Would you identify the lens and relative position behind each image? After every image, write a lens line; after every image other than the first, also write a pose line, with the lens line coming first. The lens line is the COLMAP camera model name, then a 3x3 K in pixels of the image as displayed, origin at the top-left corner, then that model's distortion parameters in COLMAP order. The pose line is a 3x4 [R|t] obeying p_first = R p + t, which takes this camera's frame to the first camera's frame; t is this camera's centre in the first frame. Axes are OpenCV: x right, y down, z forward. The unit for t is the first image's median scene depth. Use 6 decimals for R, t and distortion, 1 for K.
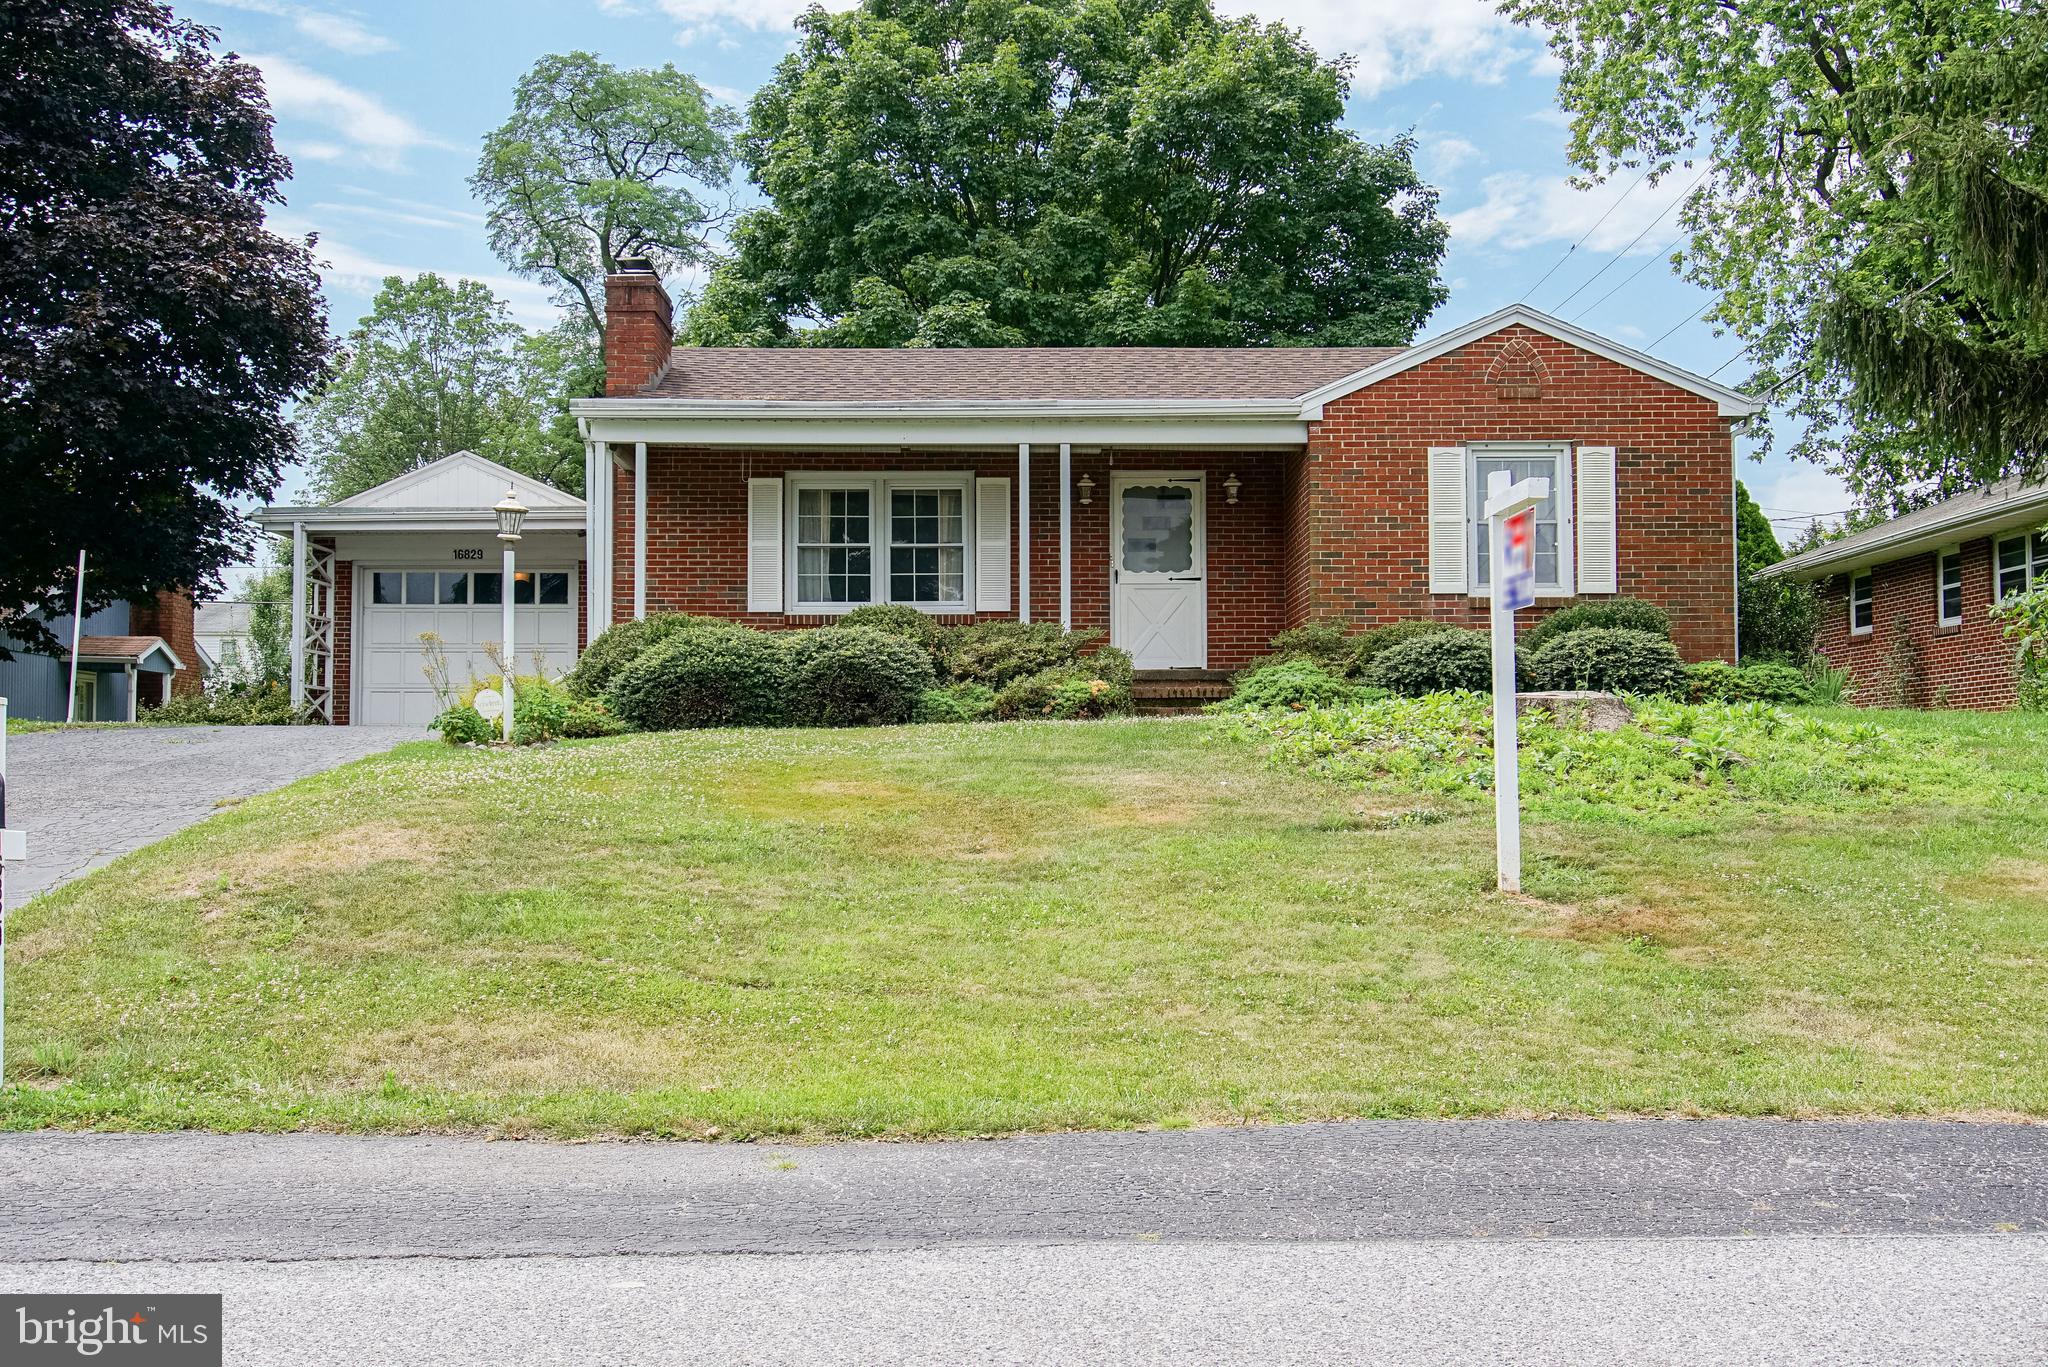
lens RADIAL K [[2173.5, 0, 1026.0], [0, 2173.5, 693.5], [0, 0, 1]] dist [0.053364, 0.000000]
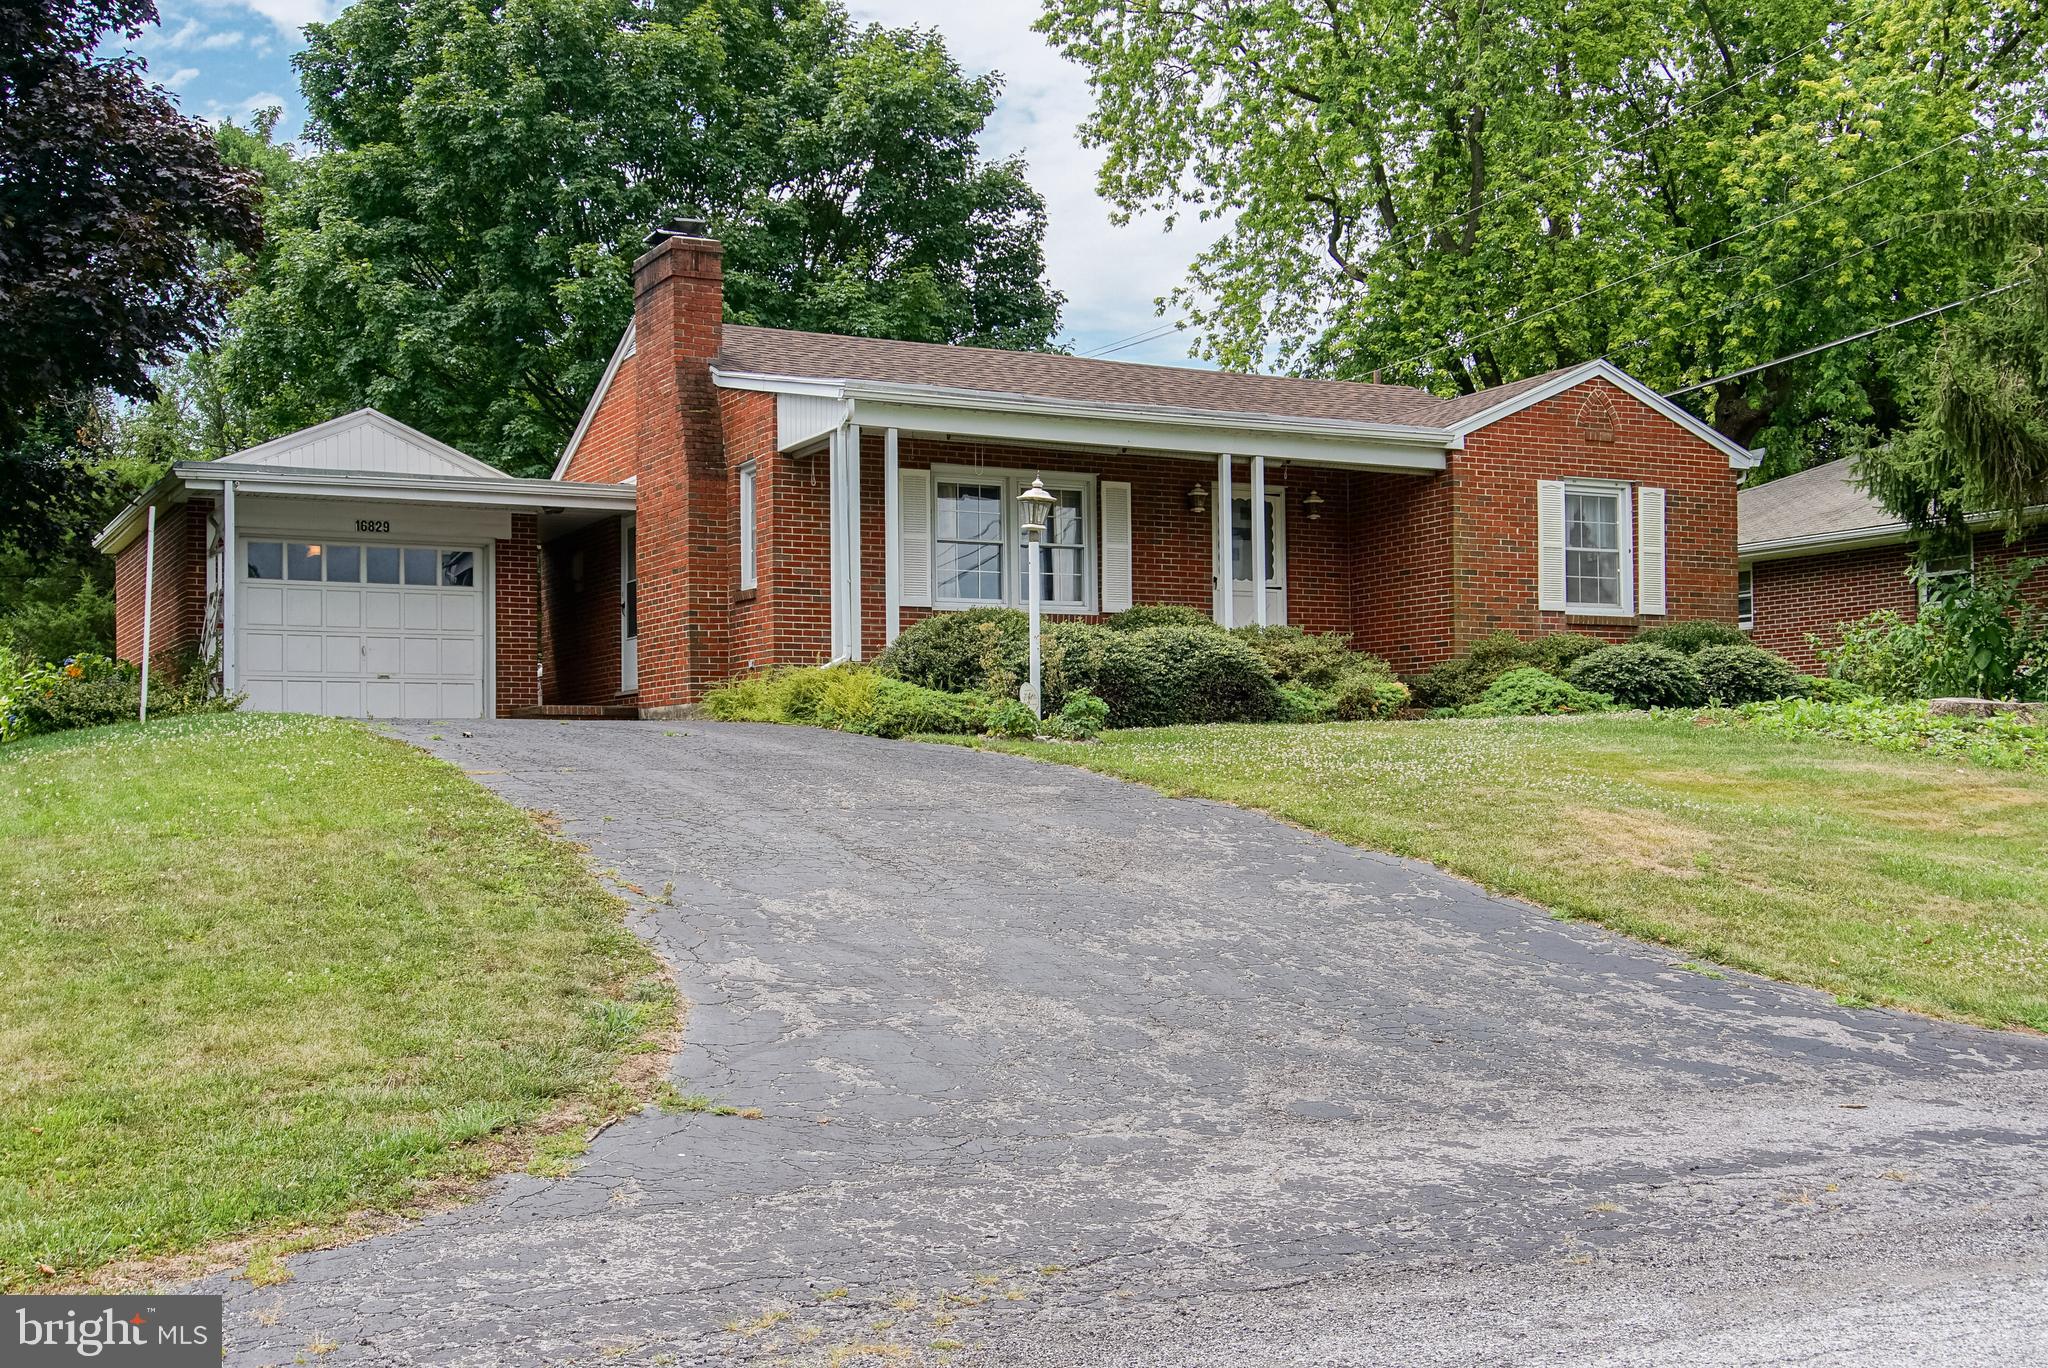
lens RADIAL K [[2313.8, 0, 1019.5], [0, 2313.8, 692.9], [0, 0, 1]] dist [0.037567, 0.000000]
pose [[0.885759, 0.014692, 0.463912, -0.547000], [-0.013041, 0.999892, -0.006765, 0.007518], [-0.463962, -0.000058, 0.885855, 0.059818]]
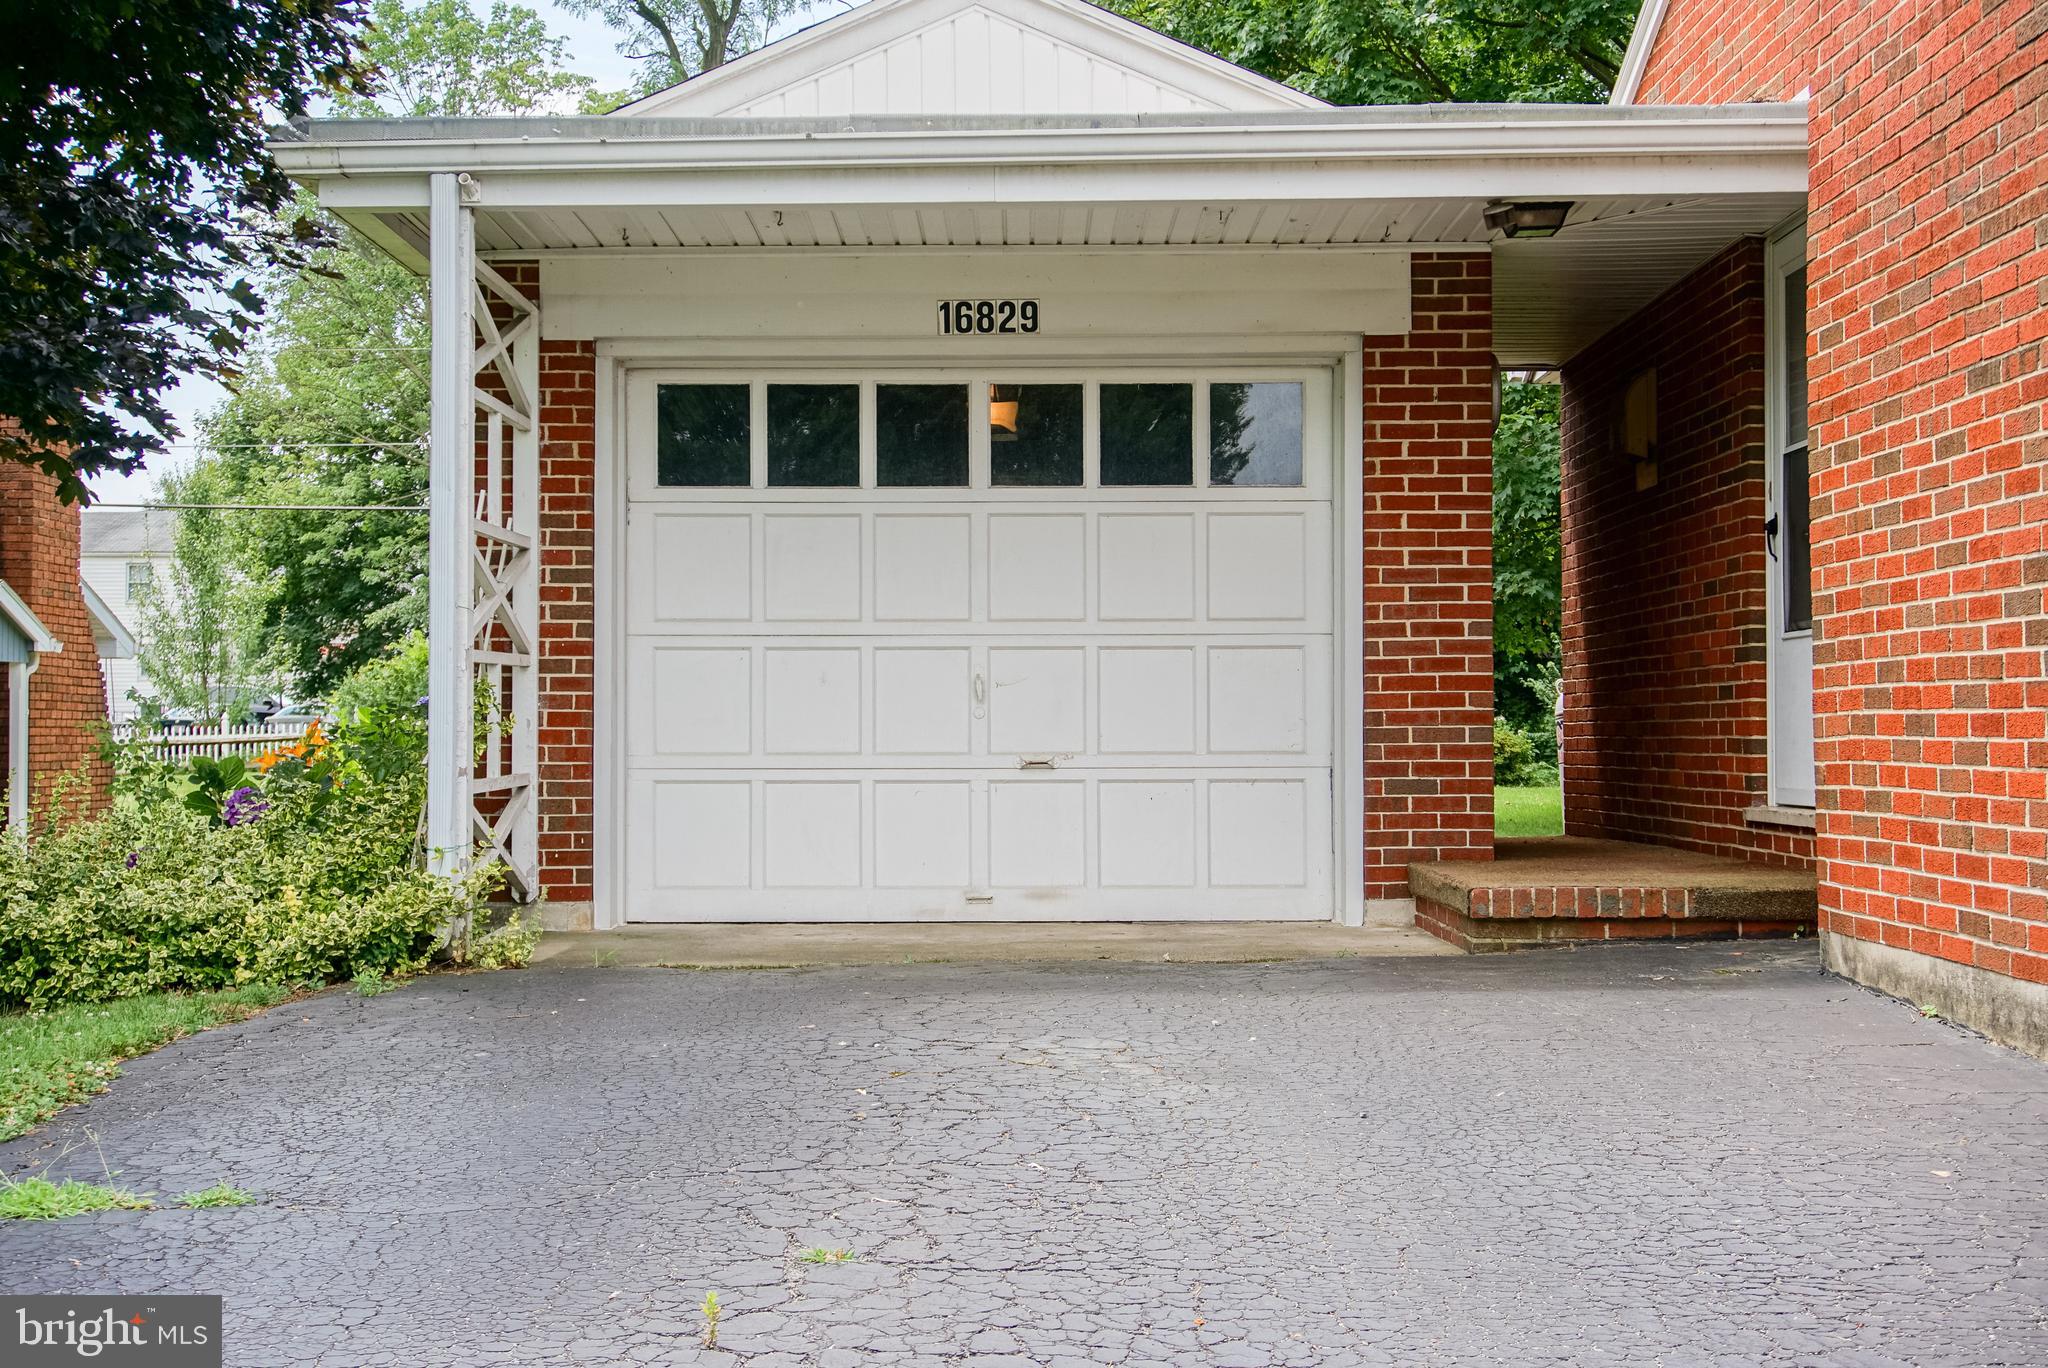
lens RADIAL K [[2453.4, 0, 1018.5], [0, 2453.4, 686.5], [0, 0, 1]] dist [0.022952, 0.000000]
pose [[0.999987, -0.002327, -0.004460, -0.299273], [0.002458, 0.999560, 0.029545, -0.028501], [0.004390, -0.029556, 0.999553, 0.800137]]
